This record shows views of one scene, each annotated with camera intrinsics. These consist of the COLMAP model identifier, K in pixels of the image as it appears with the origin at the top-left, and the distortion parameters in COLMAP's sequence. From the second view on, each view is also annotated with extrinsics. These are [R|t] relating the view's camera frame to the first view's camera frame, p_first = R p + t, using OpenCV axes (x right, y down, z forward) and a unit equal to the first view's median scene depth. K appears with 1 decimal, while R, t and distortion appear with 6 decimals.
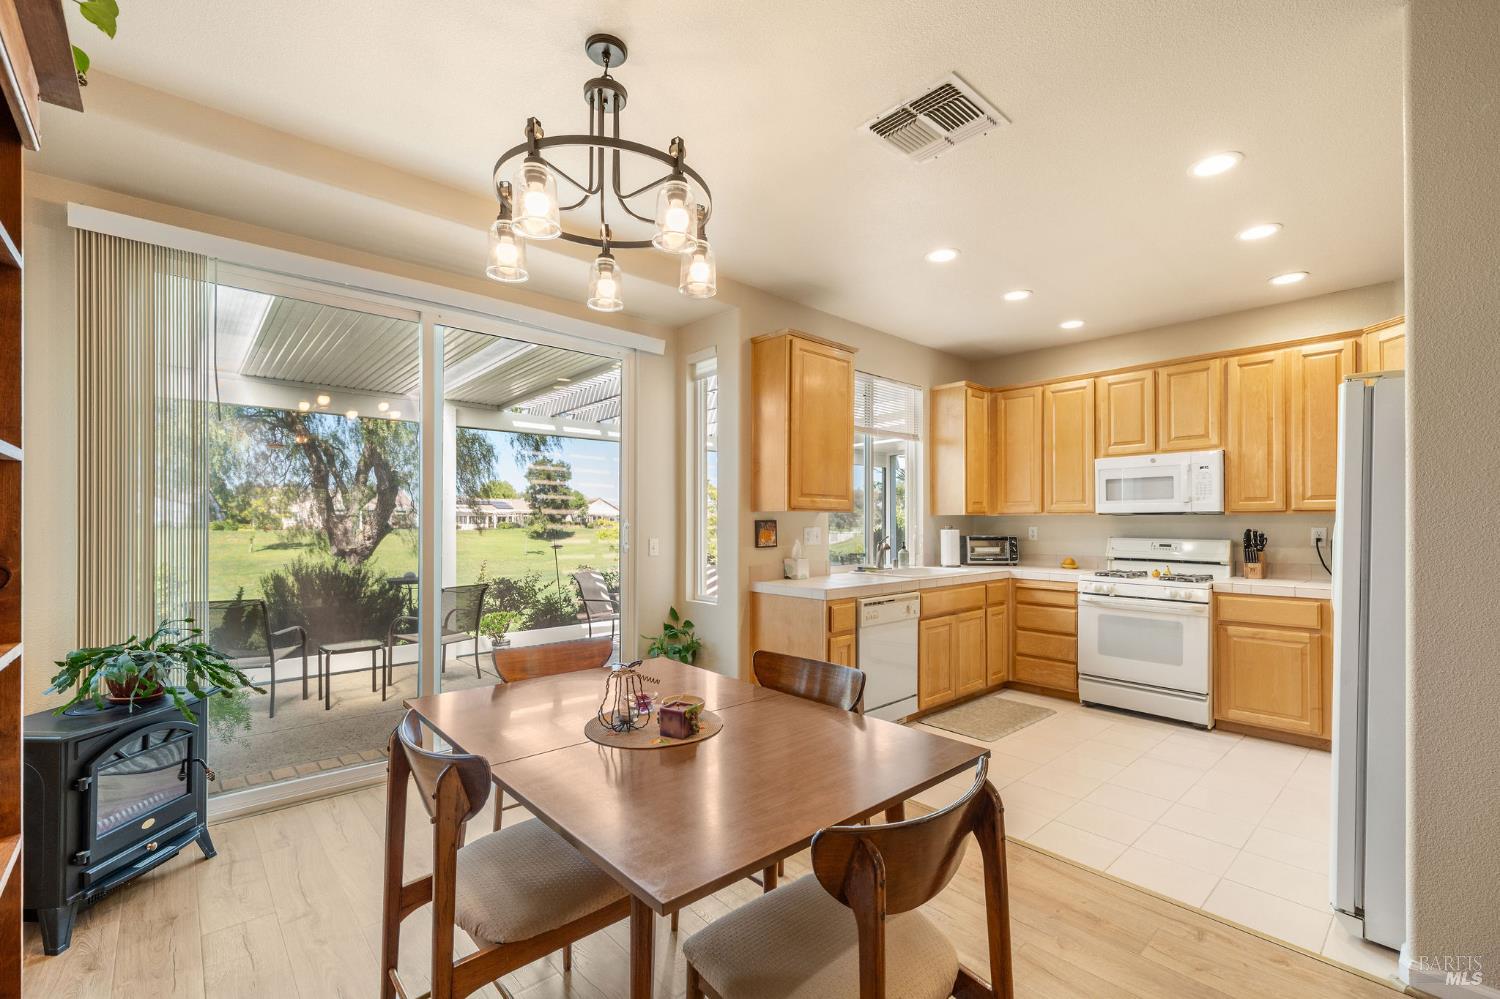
lens RADIAL K [[633.7, 0, 751.8], [0, 633.7, 516.9], [0, 0, 1]] dist [0.000200, 0.000076]
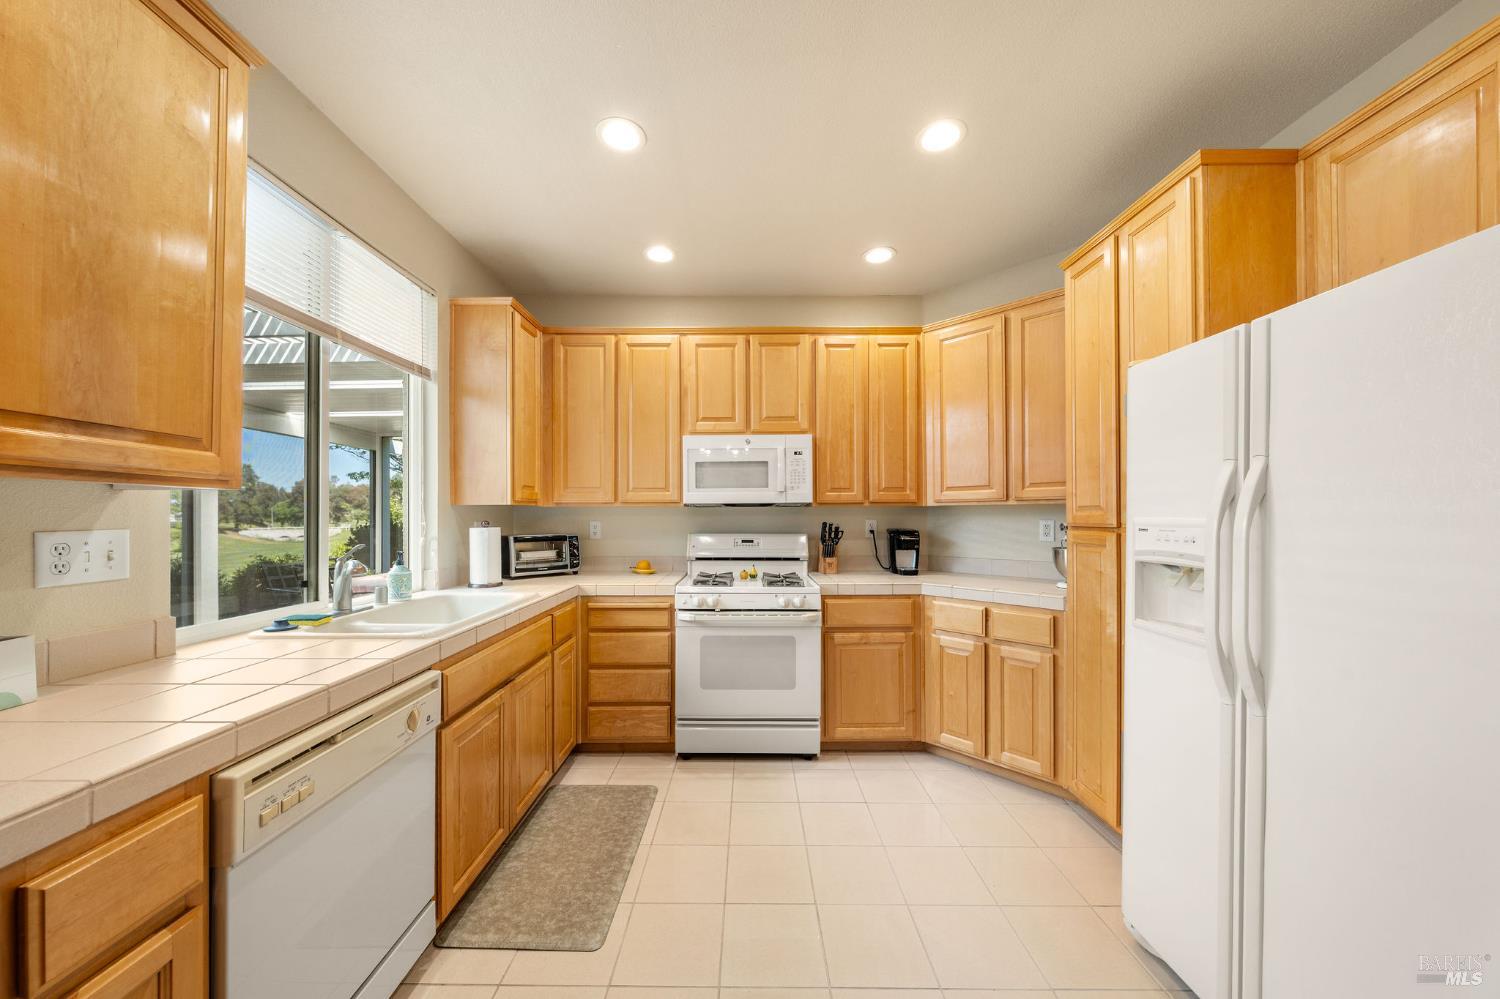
lens RADIAL K [[509.2, 0, 742.7], [0, 509.2, 514.2], [0, 0, 1]] dist [-0.000931, -0.000166]
pose [[0.677416, 0.000155, 0.735601, 0.136169], [-0.002535, 0.999995, 0.002123, 0.006267], [-0.735596, -0.003303, 0.677412, 0.563465]]
